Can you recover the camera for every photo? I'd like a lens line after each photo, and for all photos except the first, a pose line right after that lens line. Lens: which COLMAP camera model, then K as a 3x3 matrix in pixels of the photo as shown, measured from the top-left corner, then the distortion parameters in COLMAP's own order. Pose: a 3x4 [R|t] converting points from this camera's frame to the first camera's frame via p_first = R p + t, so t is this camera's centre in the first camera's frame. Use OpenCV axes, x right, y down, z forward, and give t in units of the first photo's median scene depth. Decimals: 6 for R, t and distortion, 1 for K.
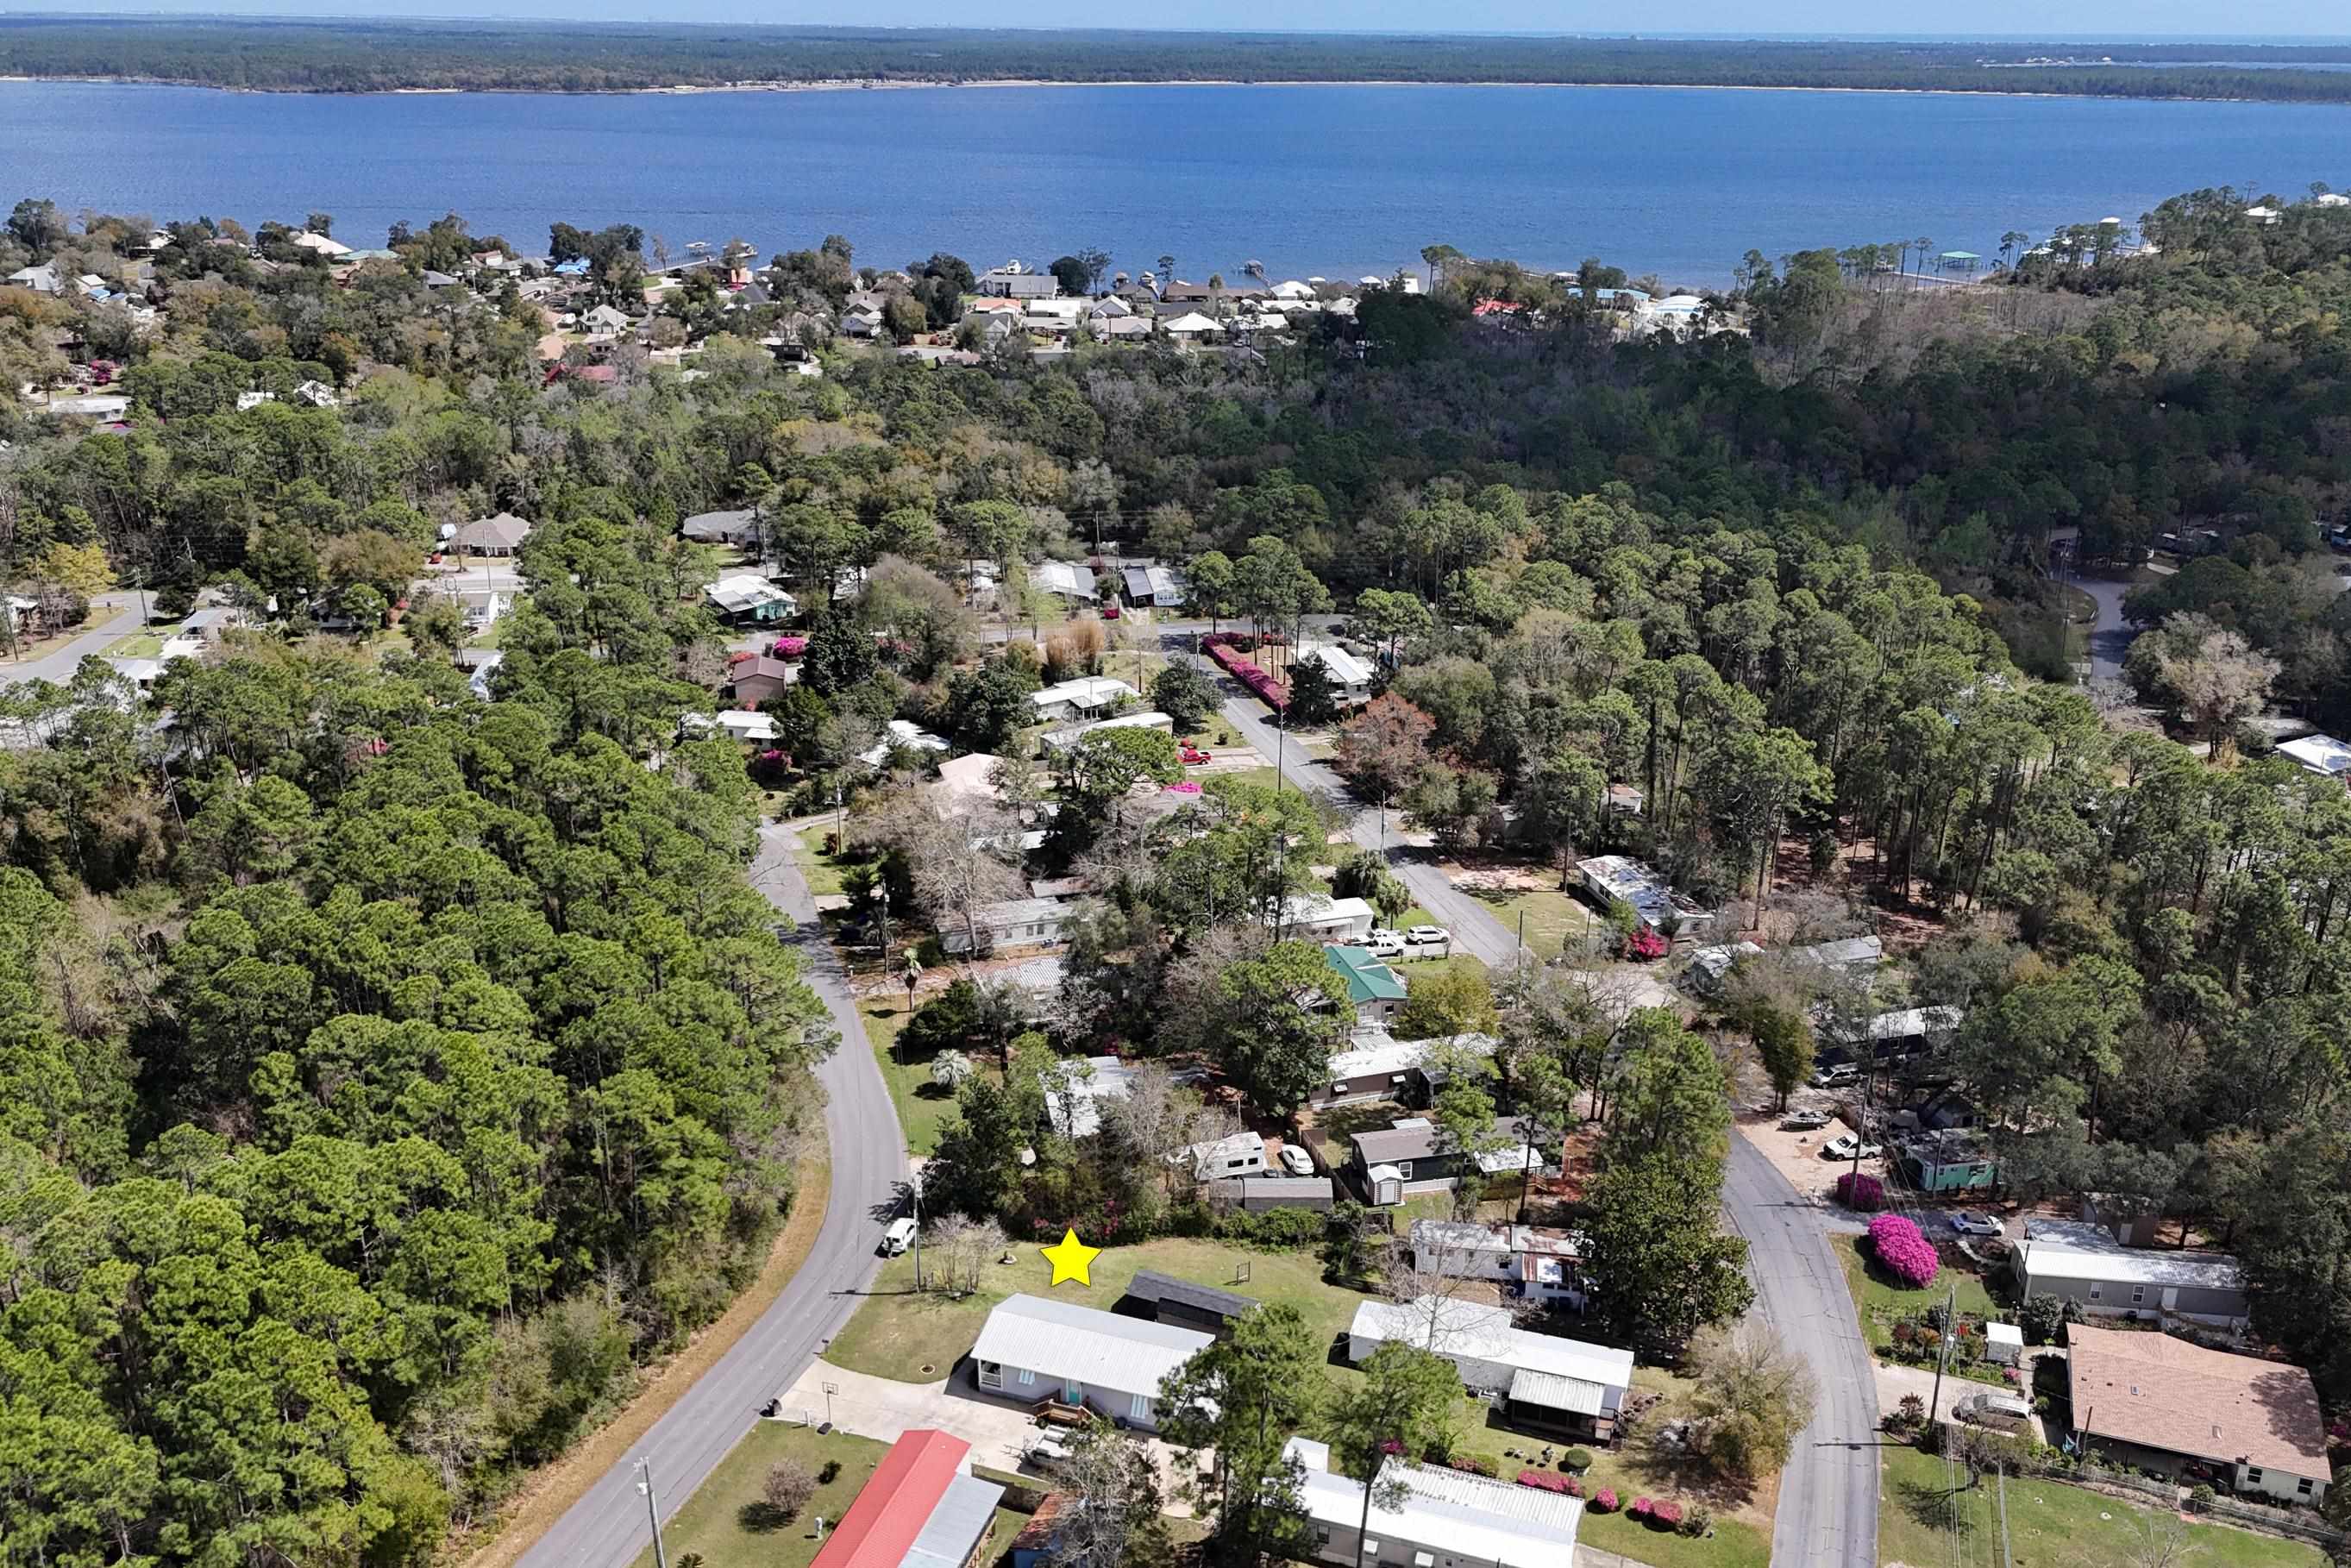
lens RADIAL K [[1984.5, 0, 1139.4], [0, 1984.5, 704.0], [0, 0, 1]] dist [0.074105, -0.099264]
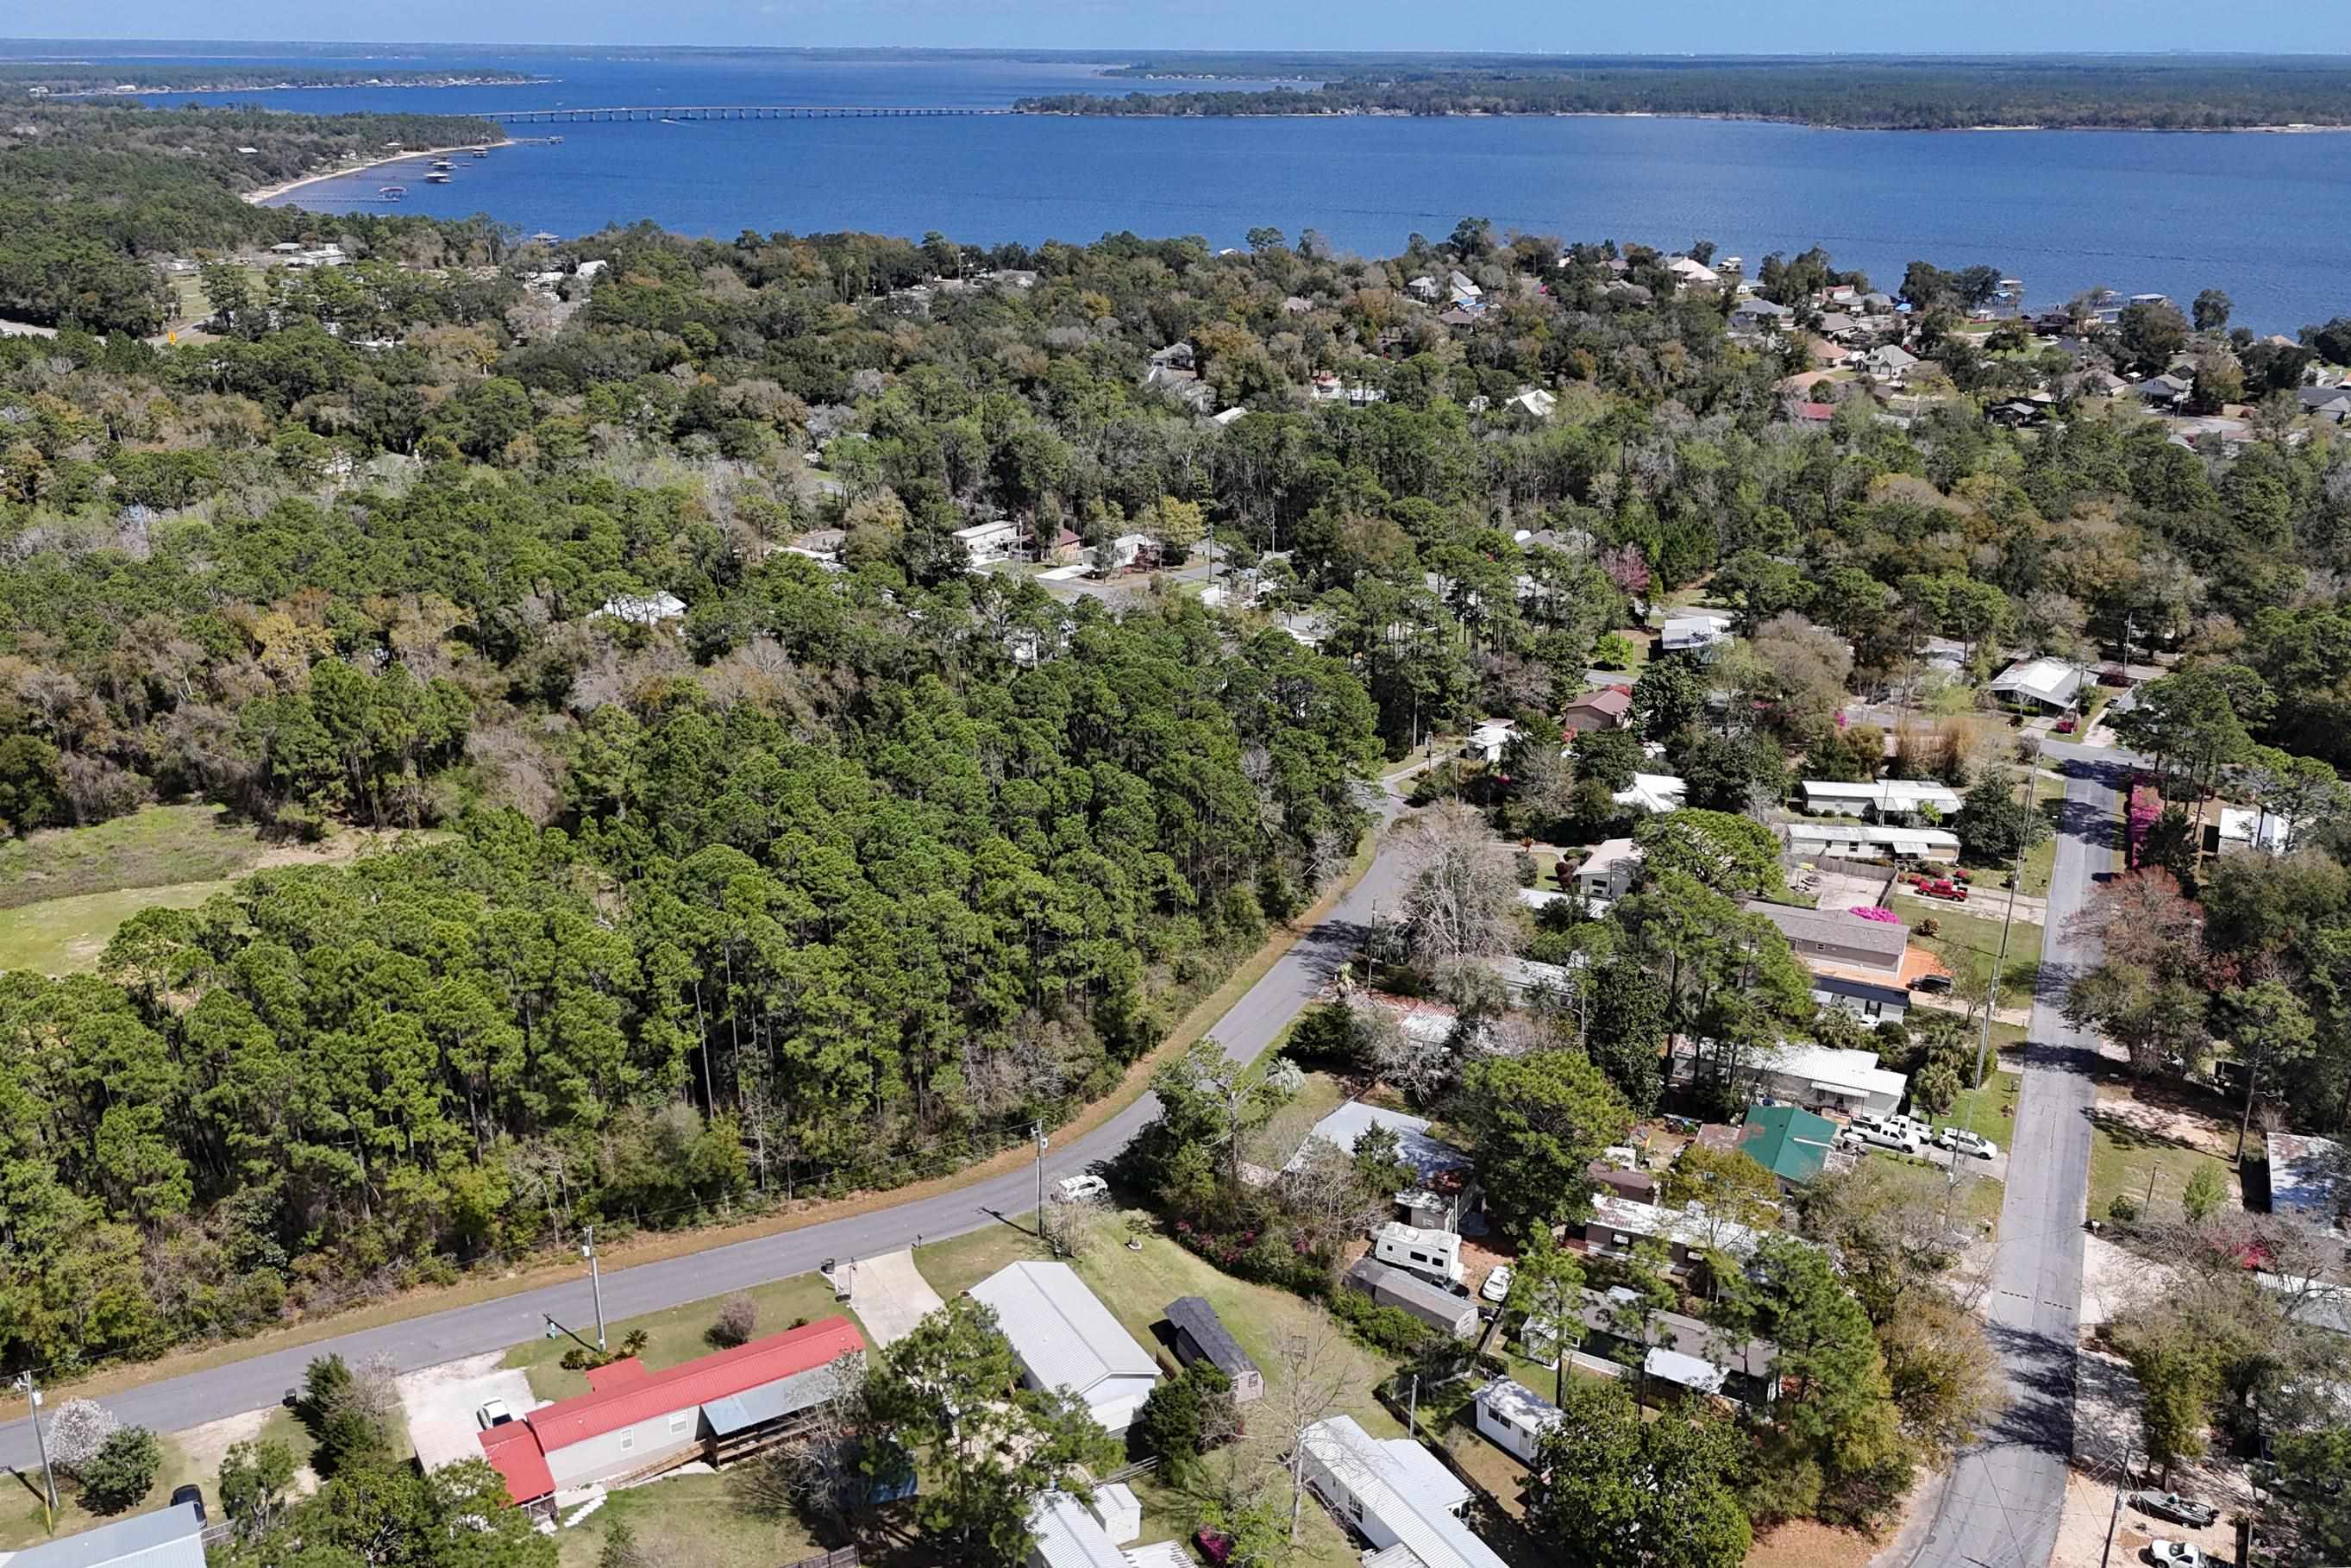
lens RADIAL K [[1984.5, 0, 1139.4], [0, 1984.5, 704.0], [0, 0, 1]] dist [0.074105, -0.099264]
pose [[0.748661, 0.195865, -0.633359, 0.517241], [-0.206515, 0.976726, 0.057941, -0.052416], [0.629967, 0.087420, 0.771686, 0.180411]]
